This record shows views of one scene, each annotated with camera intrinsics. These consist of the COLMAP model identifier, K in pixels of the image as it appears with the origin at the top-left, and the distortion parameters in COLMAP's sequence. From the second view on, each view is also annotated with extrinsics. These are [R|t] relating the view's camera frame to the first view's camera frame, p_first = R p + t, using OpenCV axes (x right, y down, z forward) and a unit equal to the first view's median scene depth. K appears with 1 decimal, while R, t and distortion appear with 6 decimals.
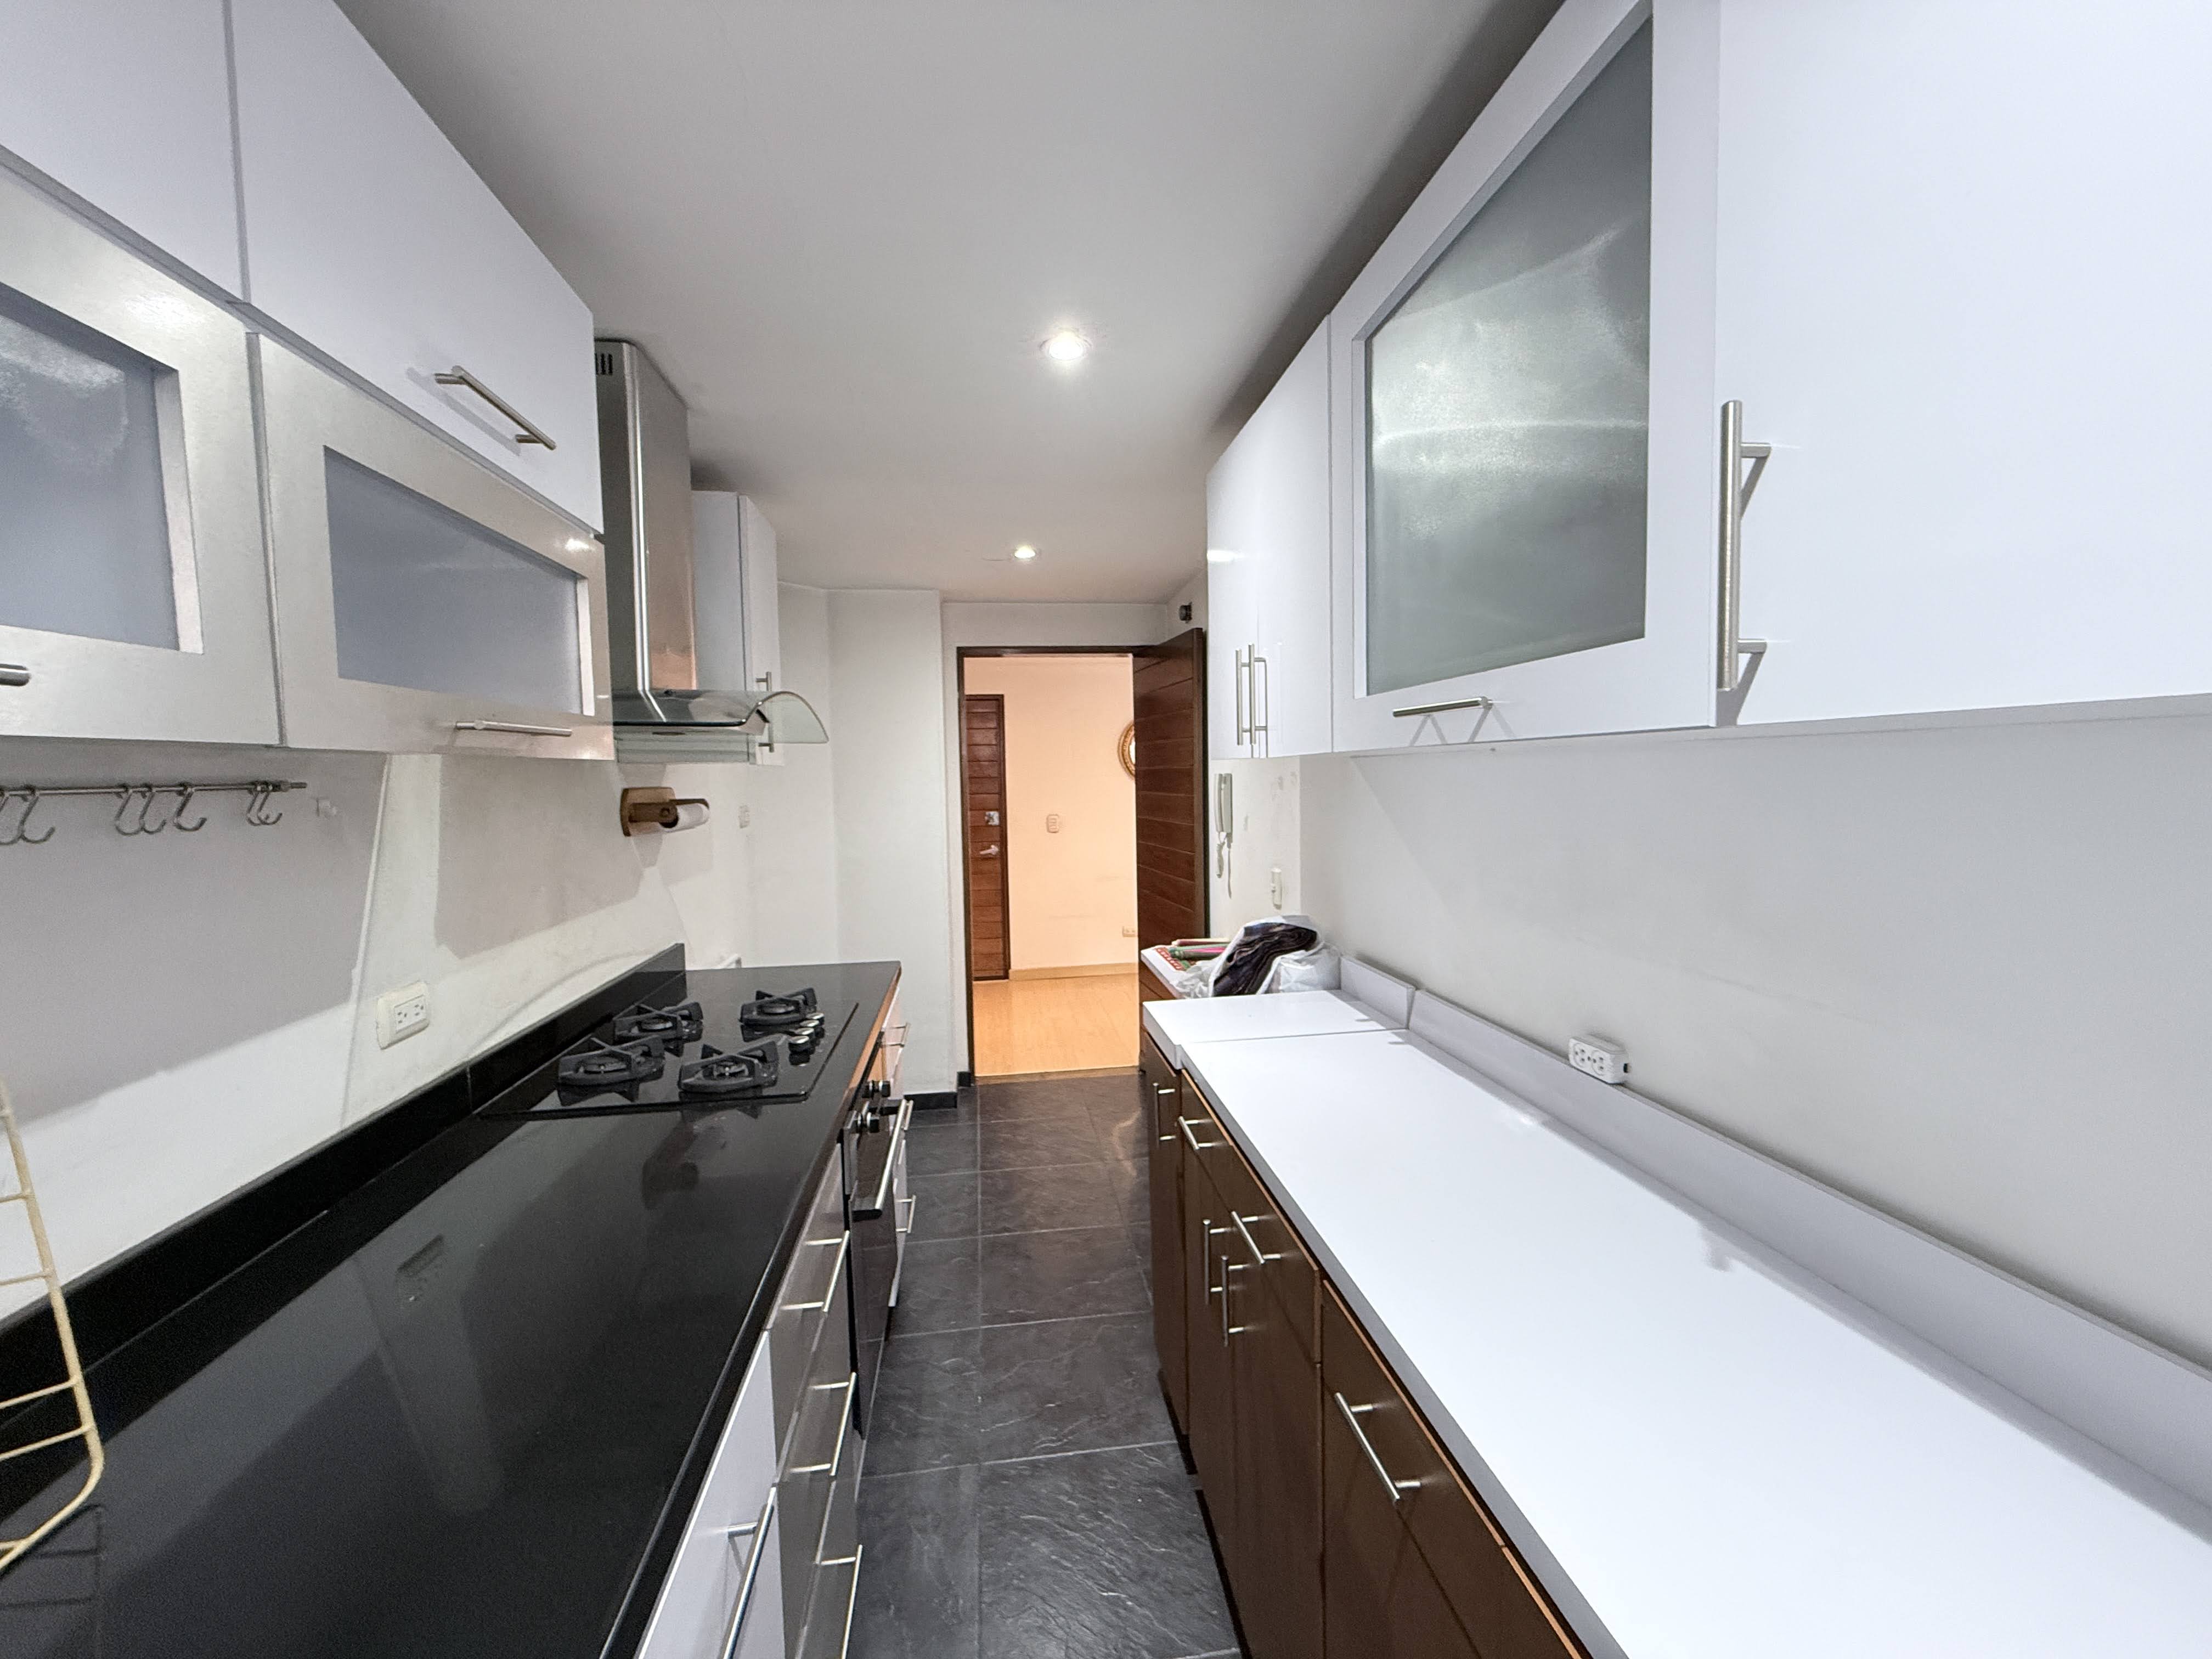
lens RADIAL K [[889.1, 0, 1104.3], [0, 889.1, 826.3], [0, 0, 1]] dist [-0.001500, -0.000191]
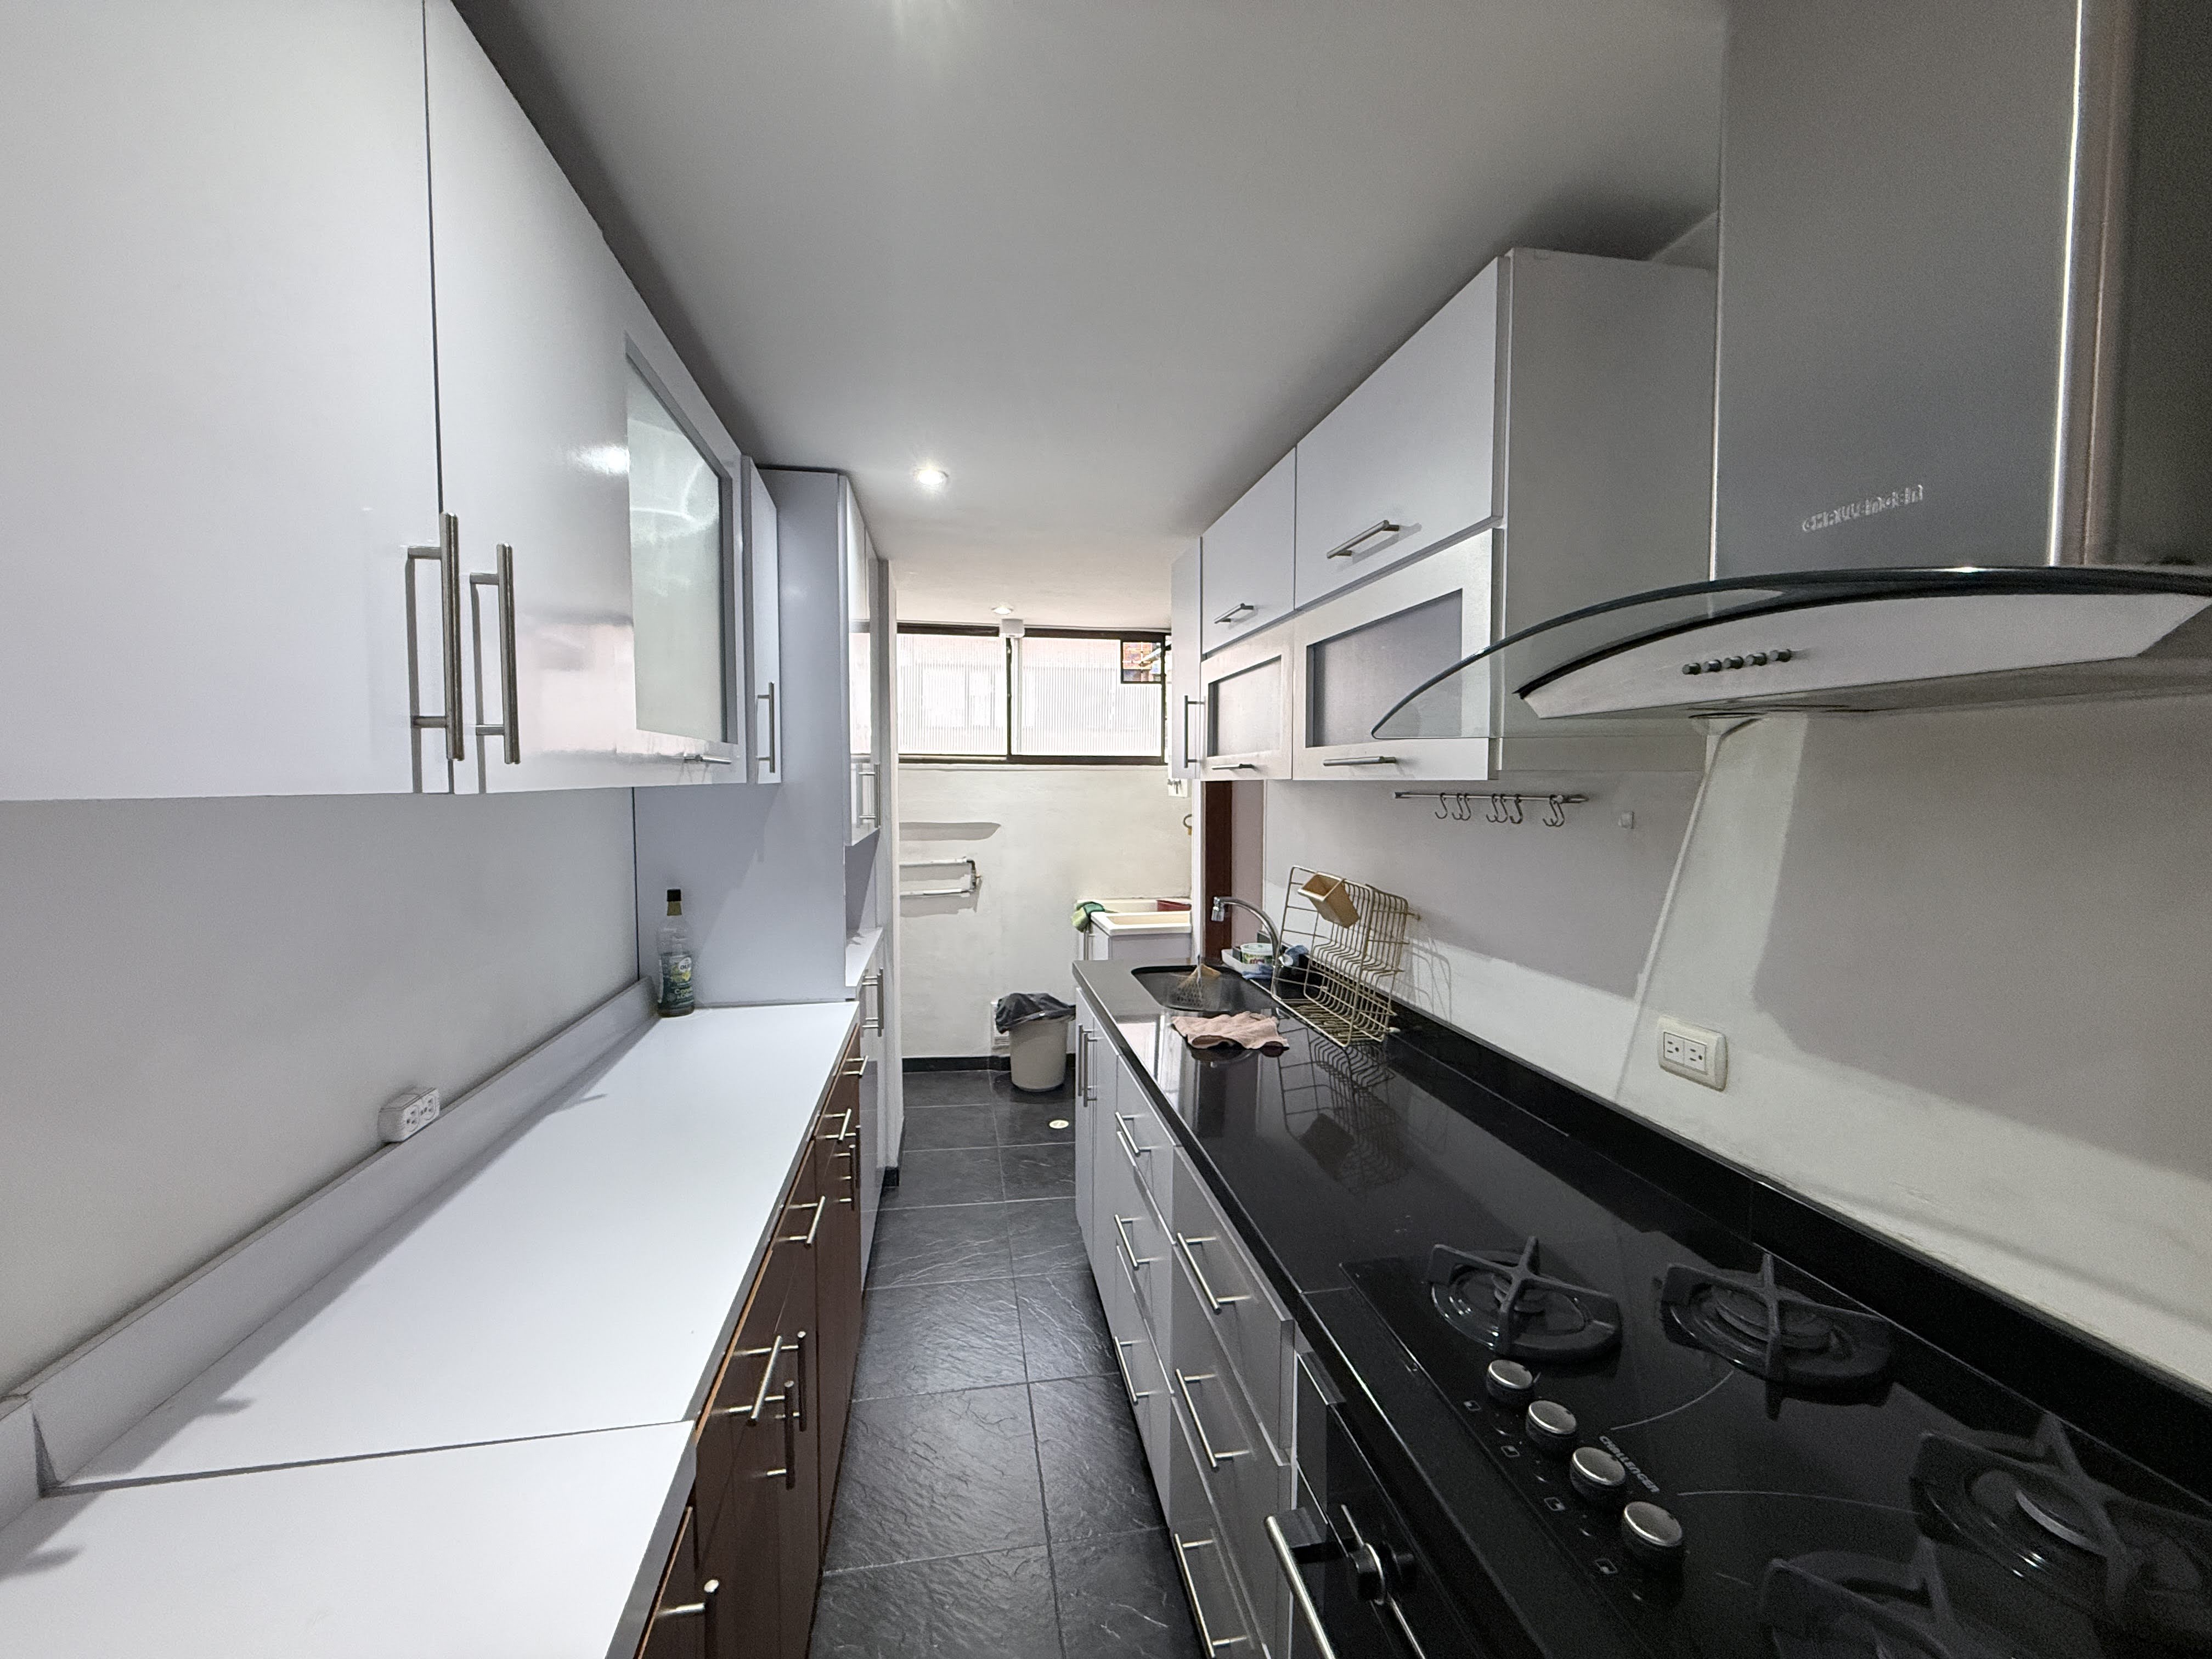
lens RADIAL K [[889.1, 0, 1105.4], [0, 889.1, 826.0], [0, 0, 1]] dist [-0.001500, -0.000191]
pose [[-0.999011, 0.026965, -0.035357, -0.171751], [0.022783, 0.993245, 0.113780, -0.142627], [0.038186, 0.112862, -0.992877, 1.938627]]
